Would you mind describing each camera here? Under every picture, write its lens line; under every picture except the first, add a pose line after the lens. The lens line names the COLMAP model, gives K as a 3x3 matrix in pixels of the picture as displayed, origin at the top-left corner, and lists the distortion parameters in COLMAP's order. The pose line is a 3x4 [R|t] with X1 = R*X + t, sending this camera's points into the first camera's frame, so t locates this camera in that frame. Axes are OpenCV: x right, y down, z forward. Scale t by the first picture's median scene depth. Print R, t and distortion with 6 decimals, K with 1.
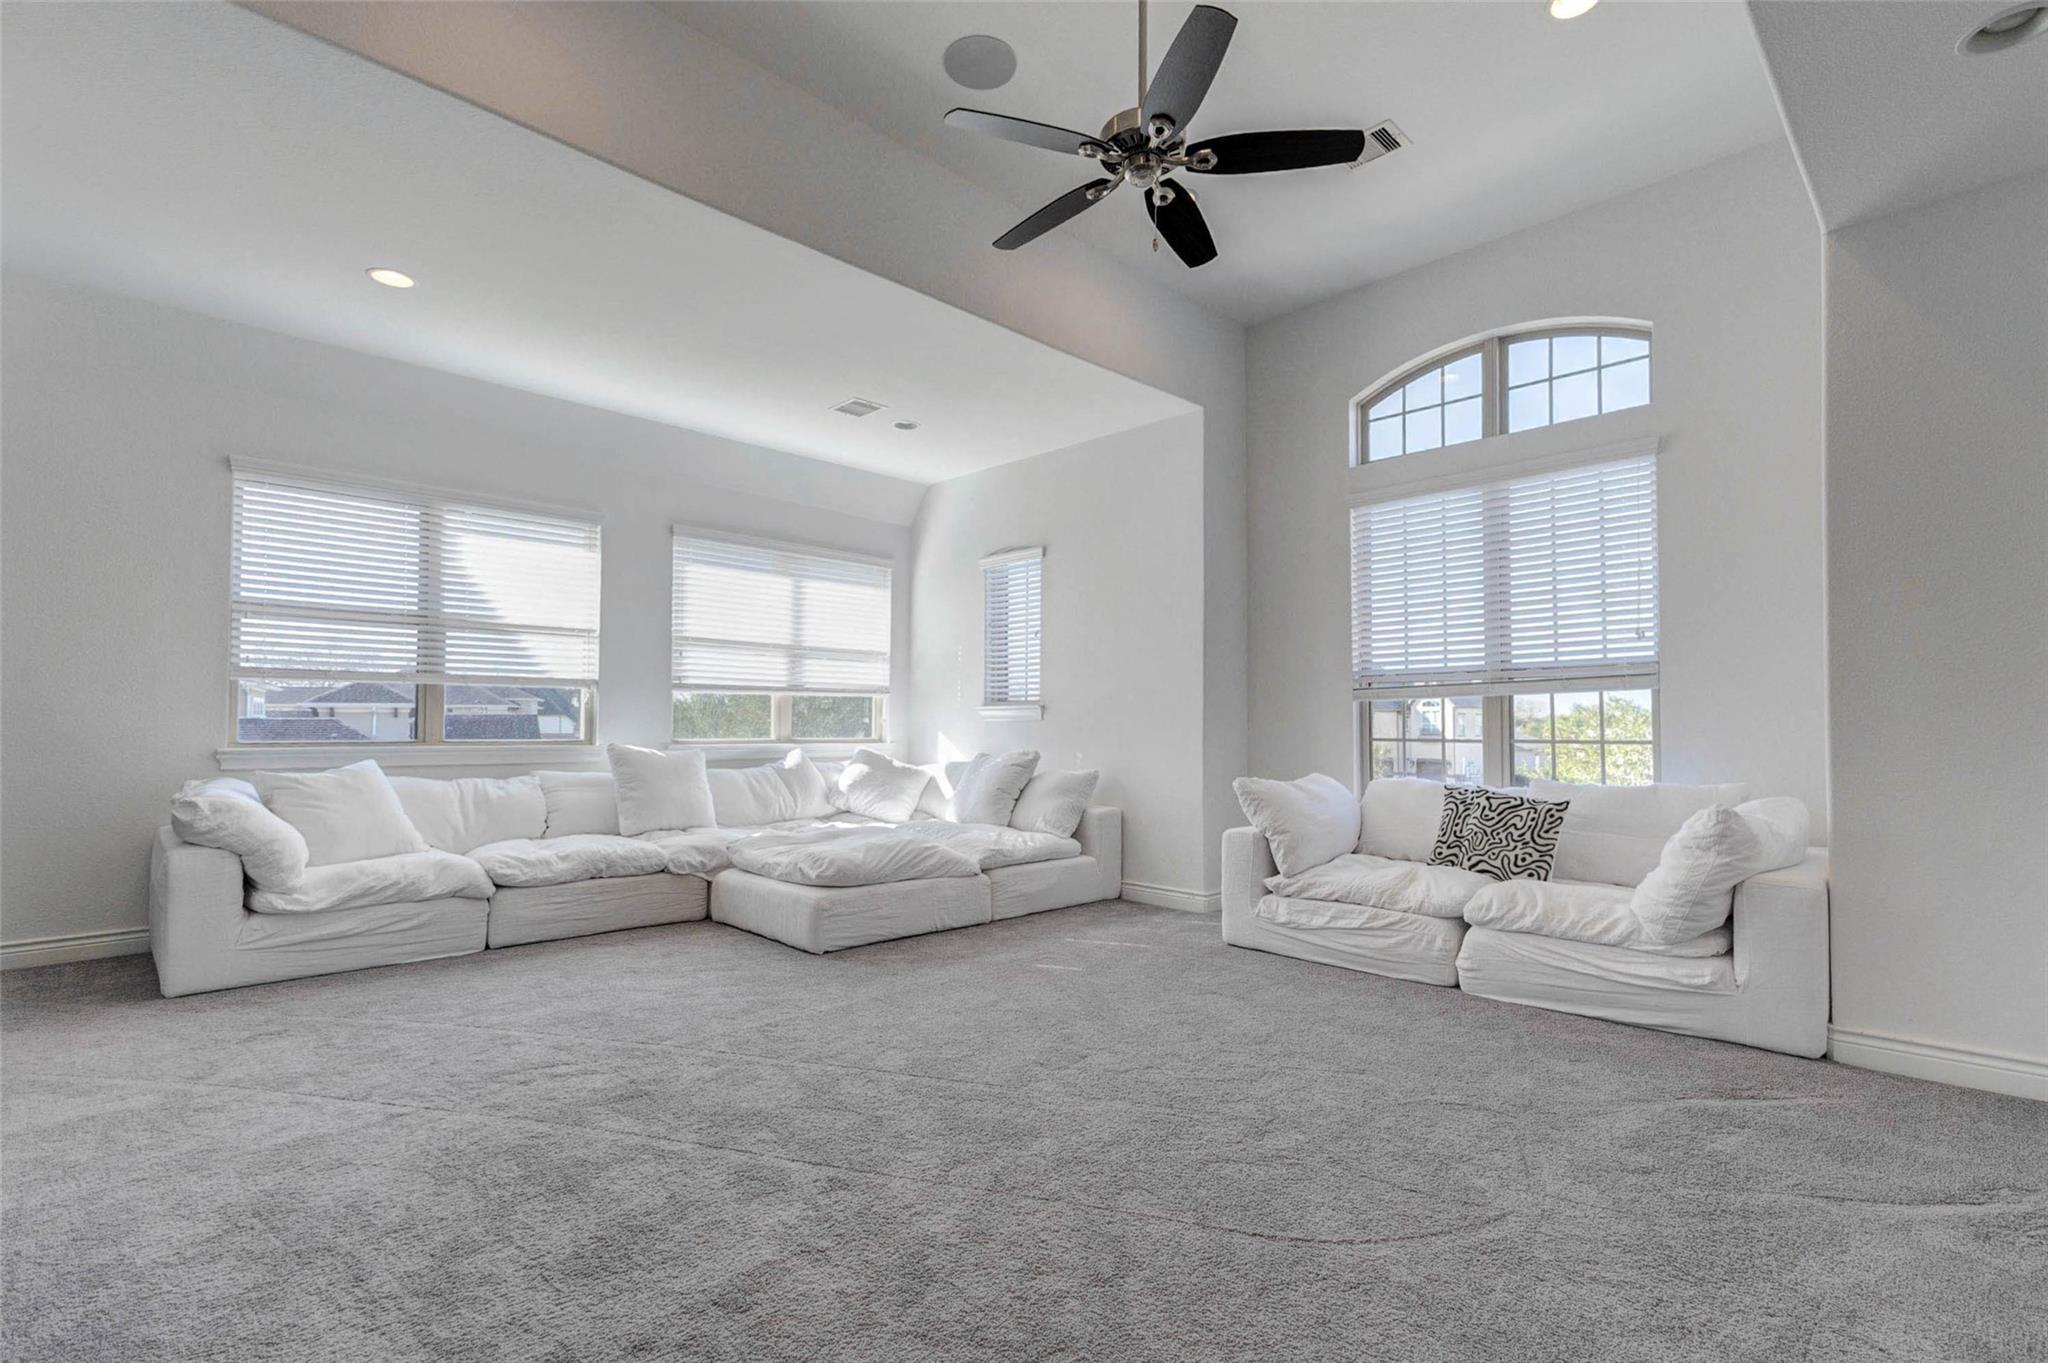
lens RADIAL K [[931.1, 0, 1011.6], [0, 931.1, 697.6], [0, 0, 1]] dist [-0.001015, 0.010511]
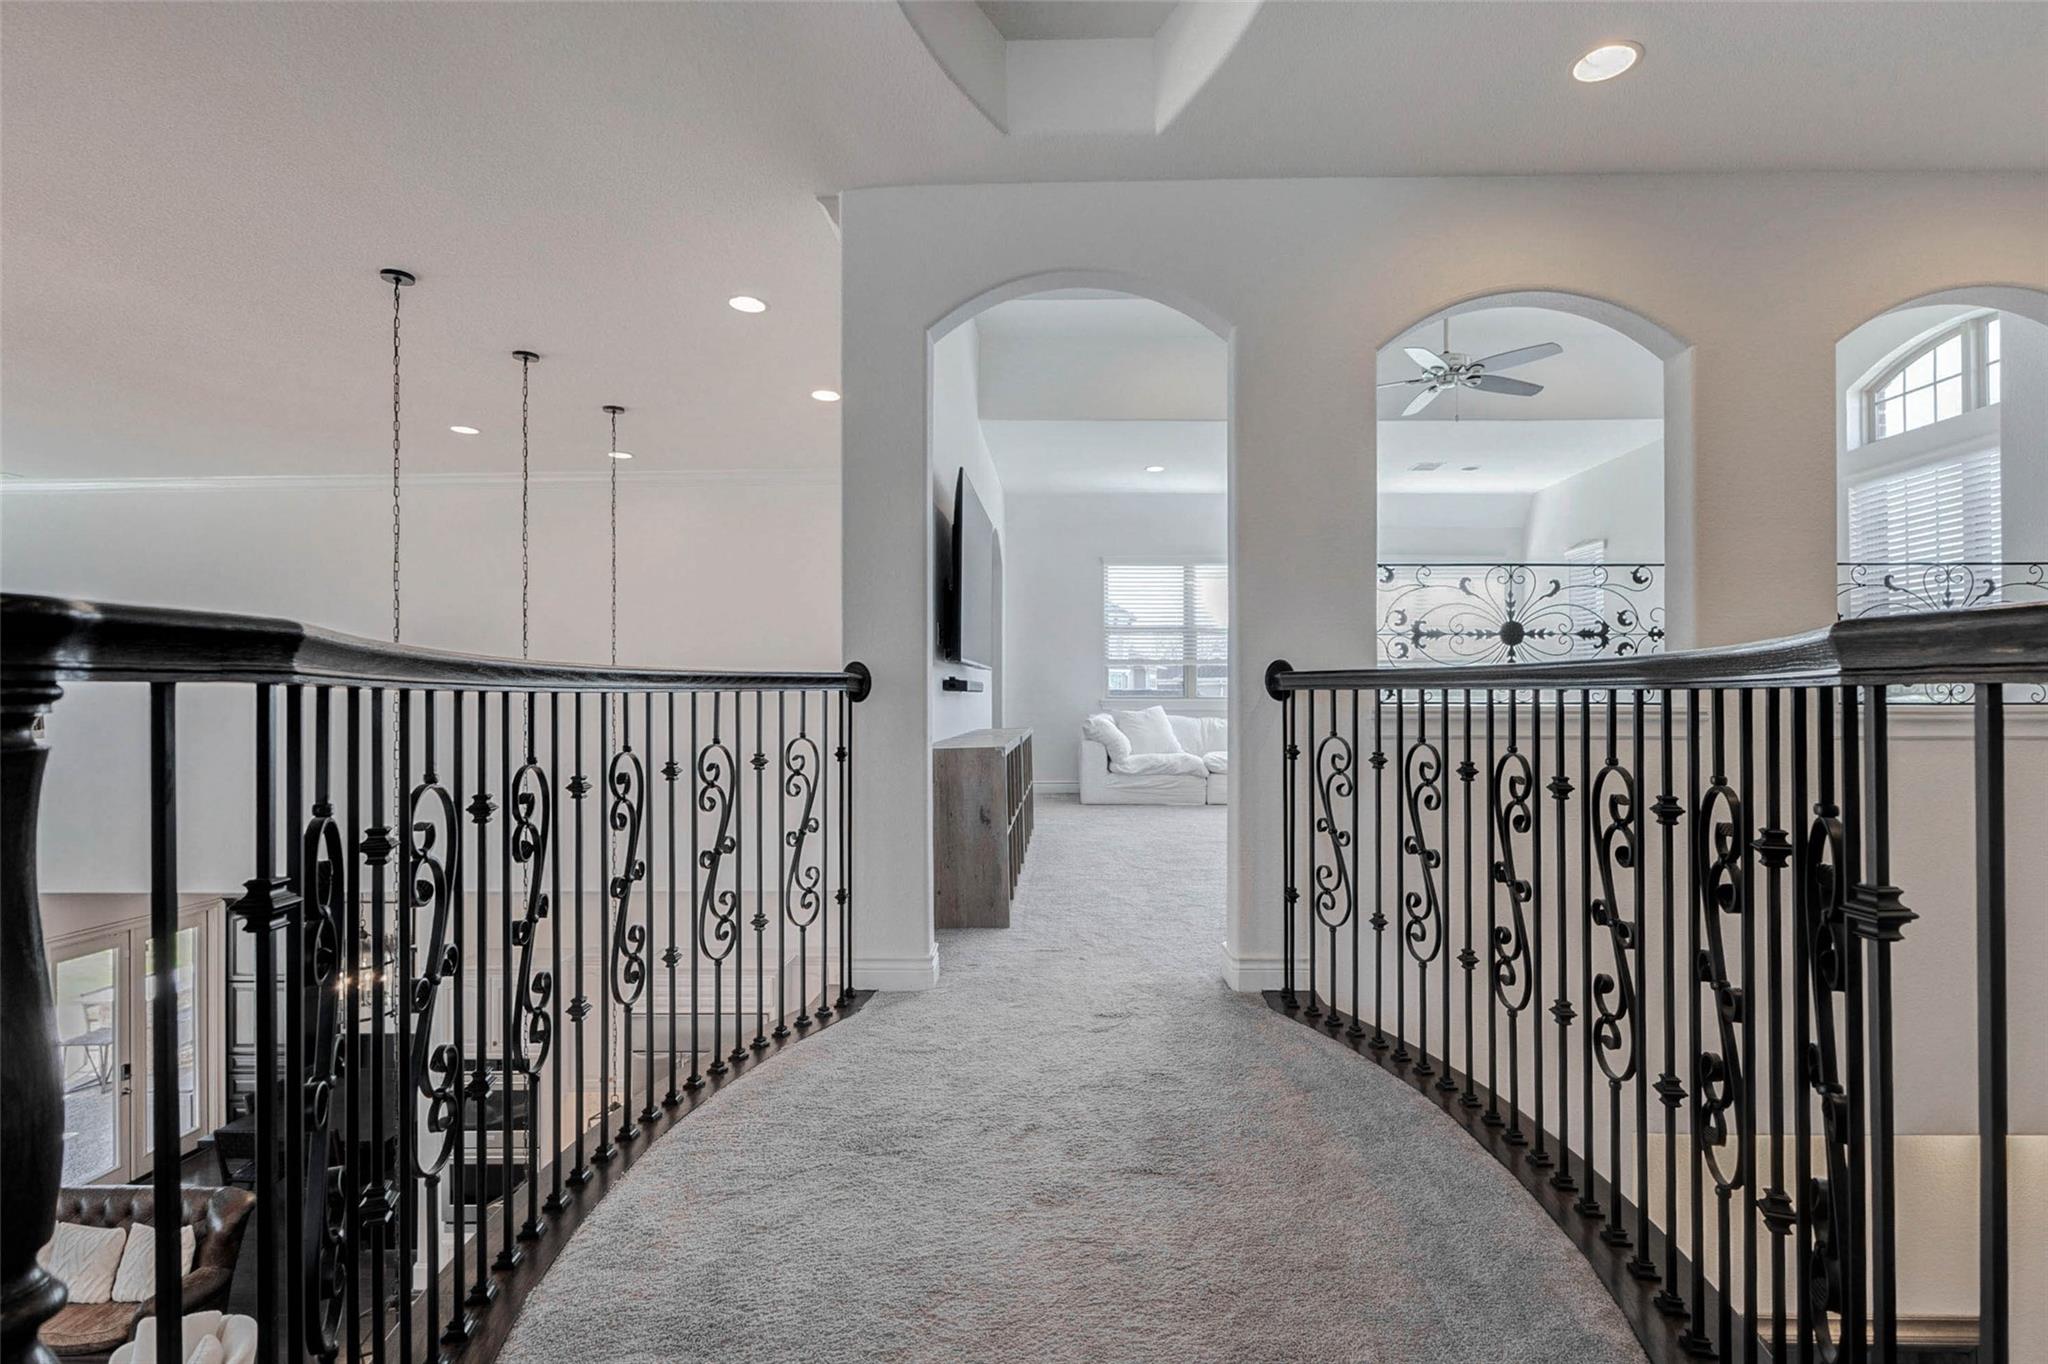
lens RADIAL K [[980.9, 0, 1024.0], [0, 980.9, 682.0], [0, 0, 1]] dist [-0.000728, -0.000128]
pose [[0.685112, -0.012491, -0.728330, 0.585109], [0.022710, 0.999733, 0.004217, 0.003559], [0.728083, -0.019429, 0.685213, -0.579182]]
